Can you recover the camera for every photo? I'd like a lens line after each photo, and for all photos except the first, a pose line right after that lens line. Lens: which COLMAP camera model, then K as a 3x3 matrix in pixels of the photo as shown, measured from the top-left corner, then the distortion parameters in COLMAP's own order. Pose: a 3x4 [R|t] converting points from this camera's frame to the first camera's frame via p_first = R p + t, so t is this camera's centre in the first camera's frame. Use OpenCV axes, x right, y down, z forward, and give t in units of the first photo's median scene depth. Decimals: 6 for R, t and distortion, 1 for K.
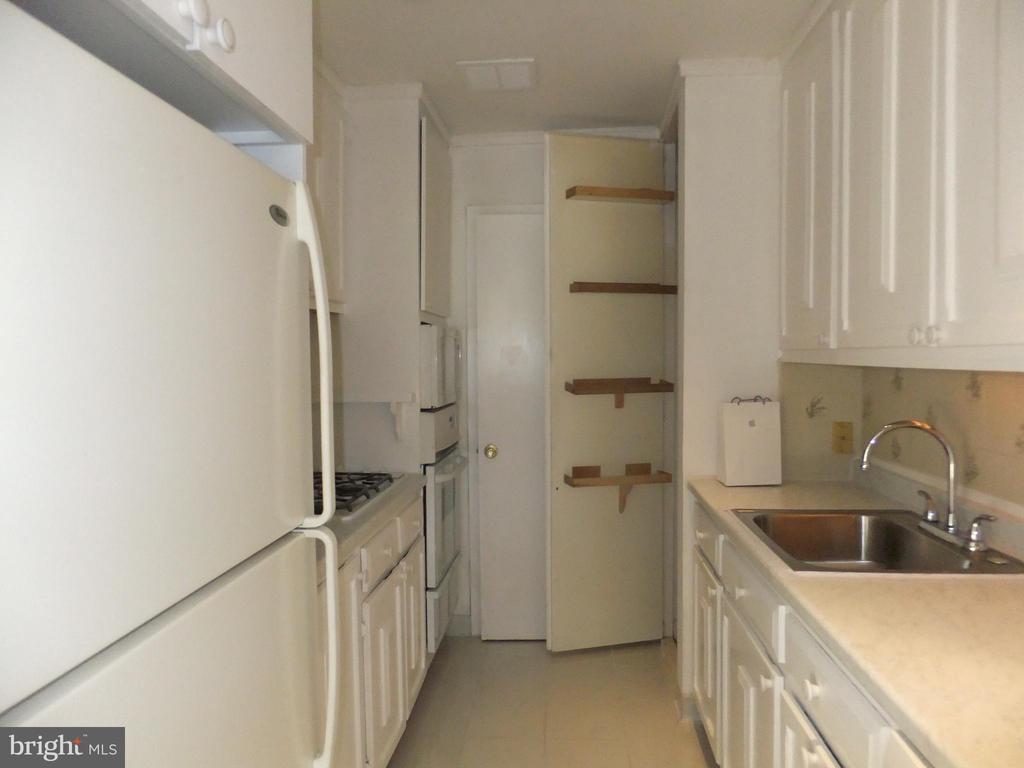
lens RADIAL K [[687.3, 0, 506.7], [0, 687.3, 391.8], [0, 0, 1]] dist [-0.023163, 0.009493]
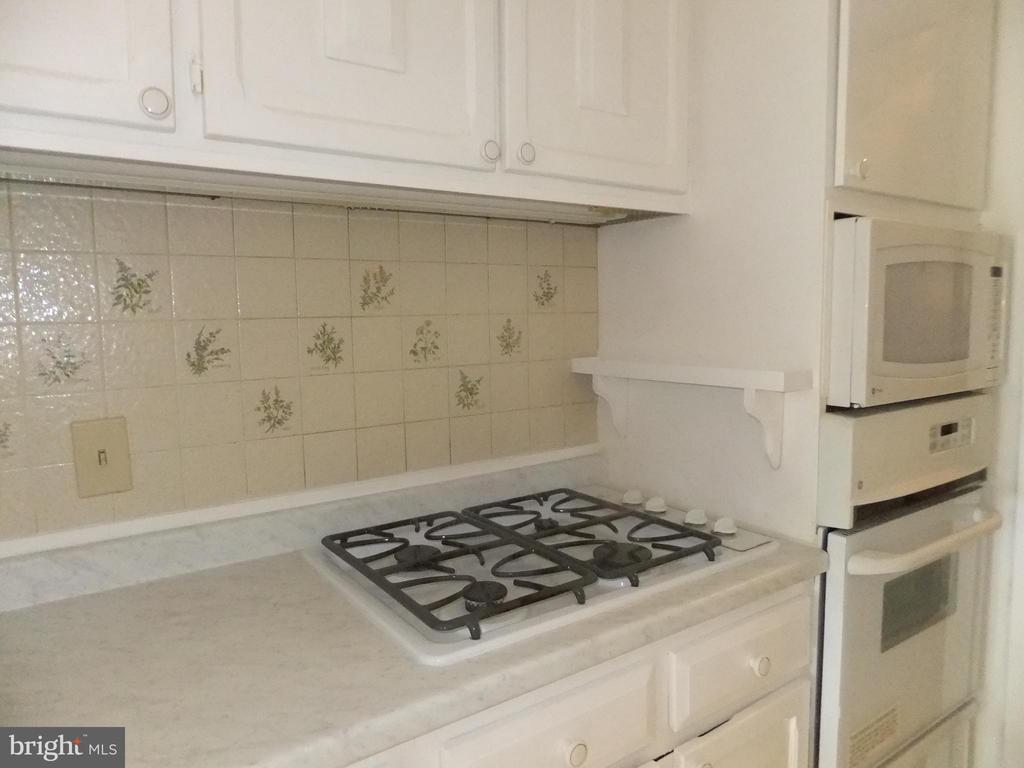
lens RADIAL K [[687.3, 0, 518.0], [0, 687.3, 378.8], [0, 0, 1]] dist [-0.023163, 0.009493]
pose [[0.645258, 0.067380, -0.760988, 0.108486], [-0.026926, 0.997490, 0.065489, -0.021650], [0.763490, -0.021767, 0.645452, 0.680672]]
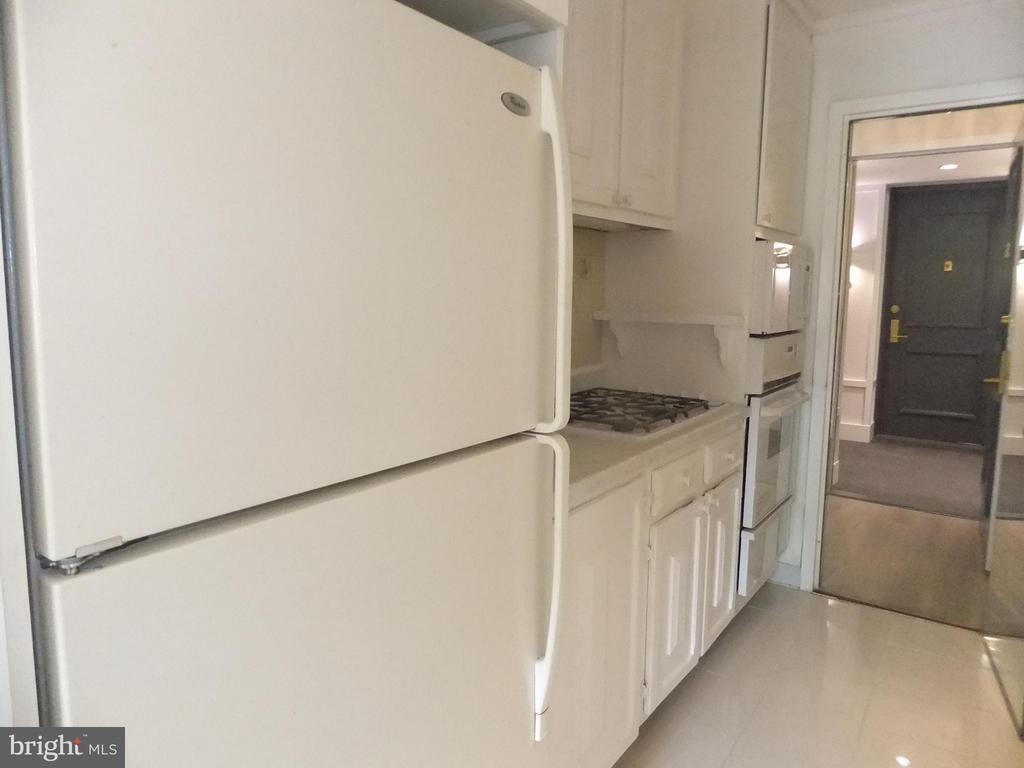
lens RADIAL K [[687.3, 0, 510.2], [0, 687.3, 375.9], [0, 0, 1]] dist [-0.023163, 0.009493]
pose [[0.862855, 0.082617, -0.498654, 0.072664], [-0.043131, 0.994988, 0.090217, 0.014369], [0.503608, -0.056337, 0.862093, 0.064089]]
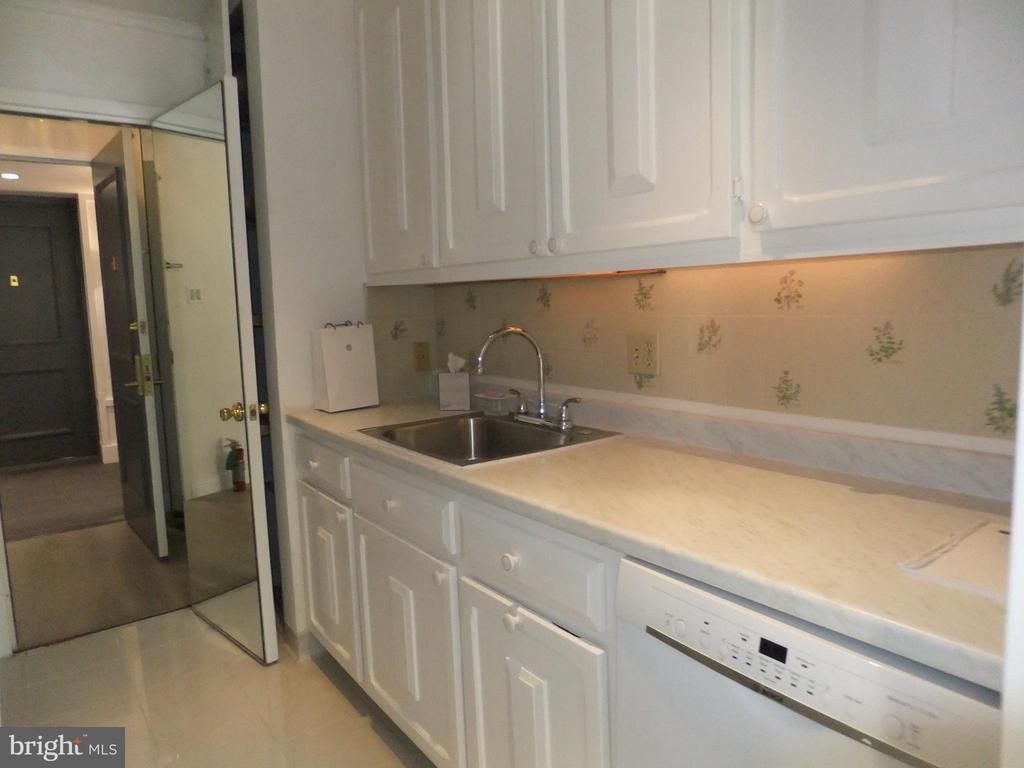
lens RADIAL K [[687.3, 0, 519.9], [0, 687.3, 387.7], [0, 0, 1]] dist [-0.023163, 0.009493]
pose [[0.741885, -0.099747, 0.663067, -0.123013], [0.054677, 0.994580, 0.088441, 0.028345], [-0.668294, -0.029358, 0.743318, 0.081367]]
